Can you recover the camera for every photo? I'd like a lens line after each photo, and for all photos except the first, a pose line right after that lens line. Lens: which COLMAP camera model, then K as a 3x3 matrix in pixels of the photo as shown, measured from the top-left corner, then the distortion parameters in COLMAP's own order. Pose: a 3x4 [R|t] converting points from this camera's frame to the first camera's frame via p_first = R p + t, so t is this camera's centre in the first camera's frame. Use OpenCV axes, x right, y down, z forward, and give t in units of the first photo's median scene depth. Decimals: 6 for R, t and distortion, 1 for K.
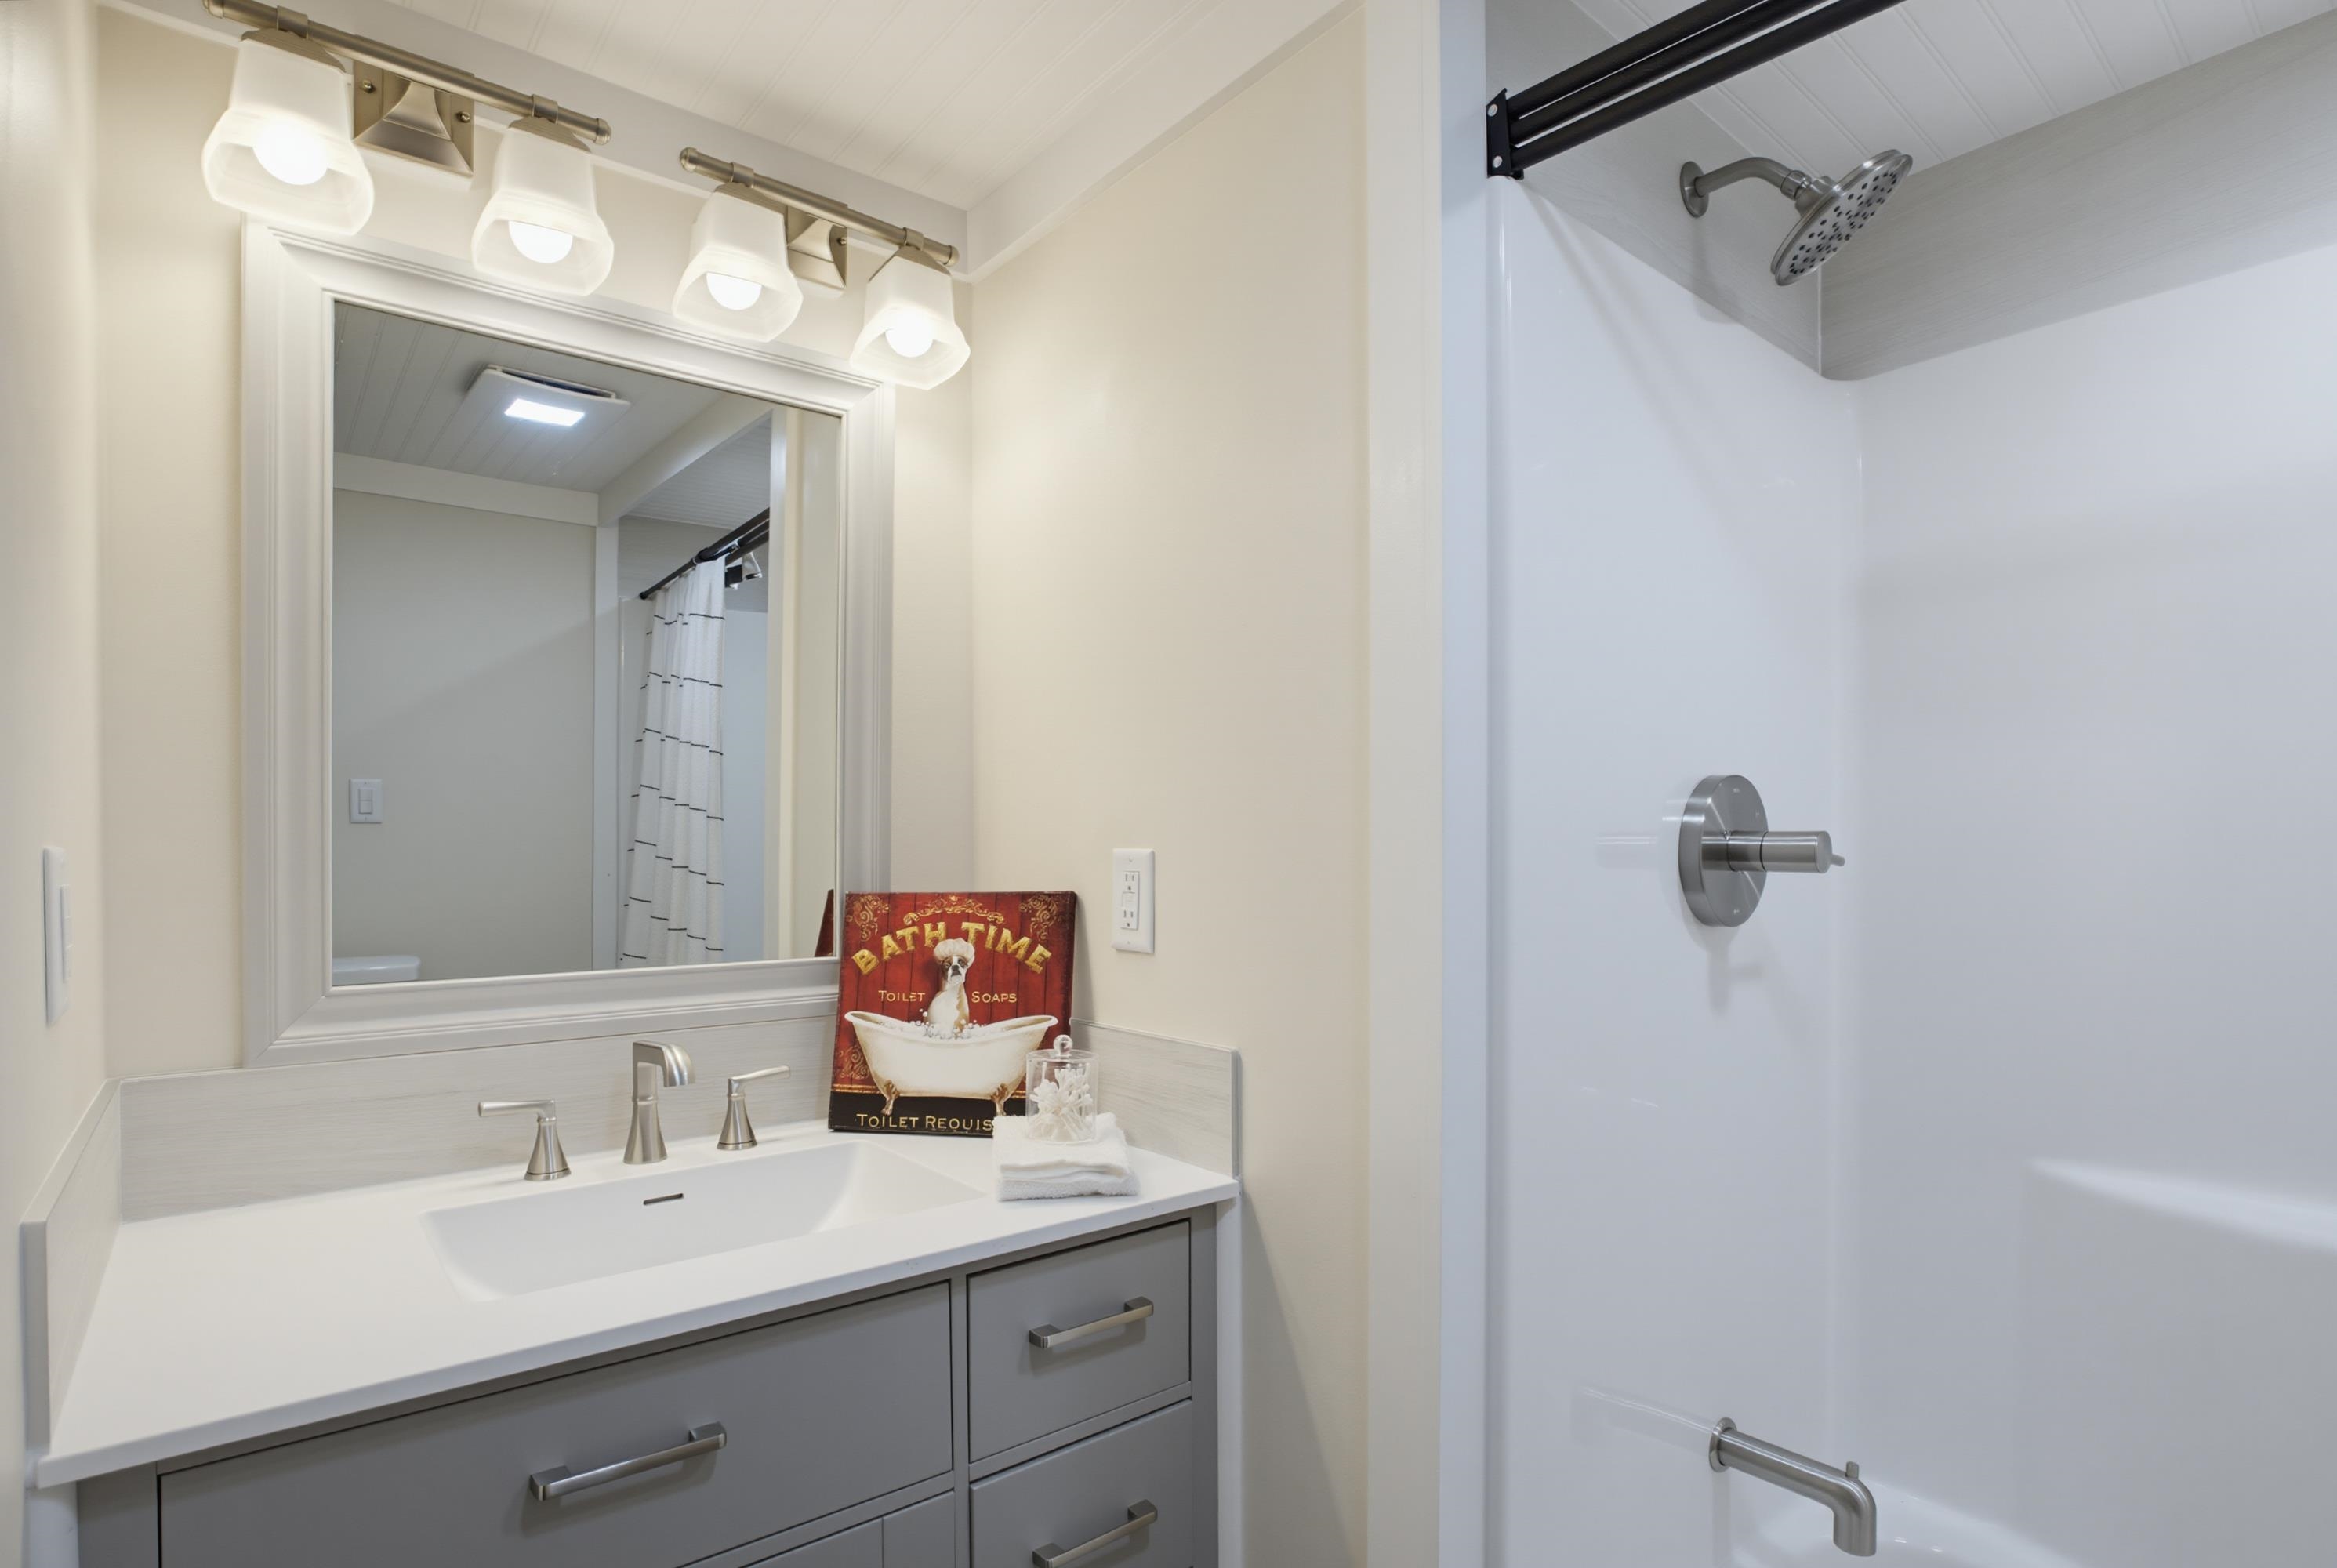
lens RADIAL K [[1178.0, 0, 1171.9], [0, 1178.0, 842.8], [0, 0, 1]] dist [-0.026972, 0.002229]
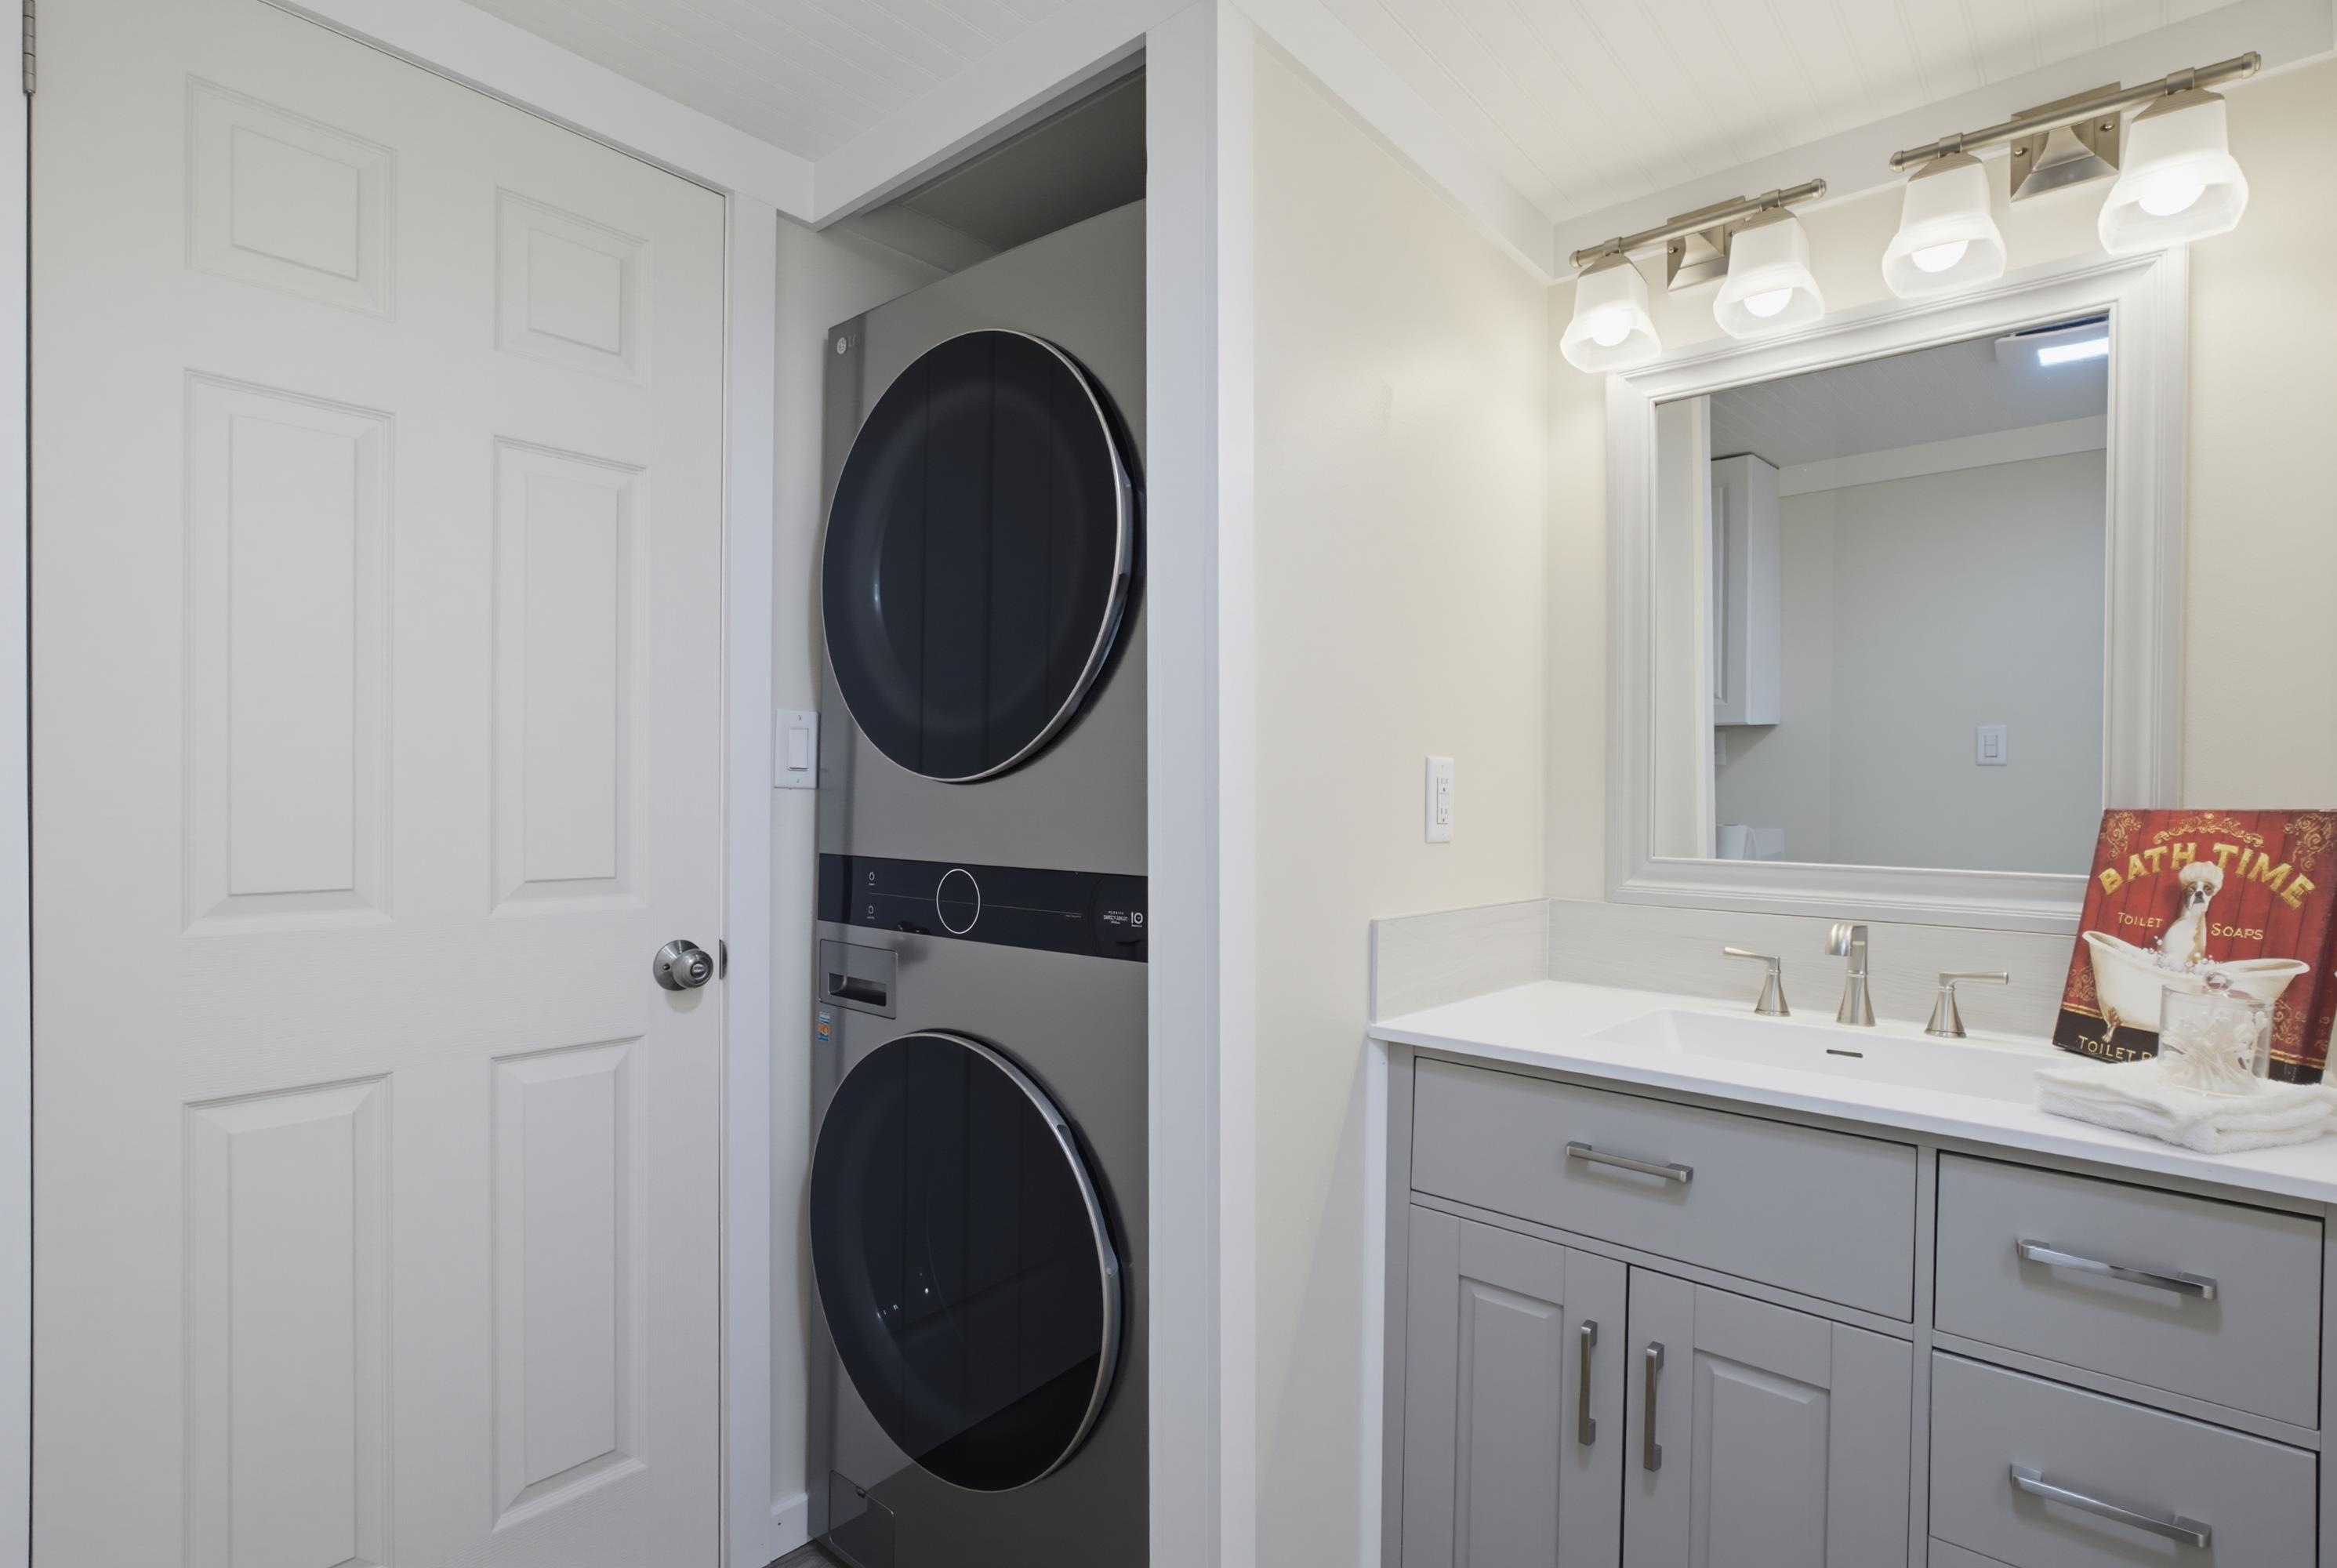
lens RADIAL K [[1134.8, 0, 1168.5], [0, 1134.8, 784.0], [0, 0, 1]] dist [-0.000757, -0.000492]
pose [[0.175123, -0.003982, -0.984539, 0.514001], [-0.012180, 0.999907, -0.006211, 0.038580], [0.984471, 0.013080, 0.175058, 0.095364]]
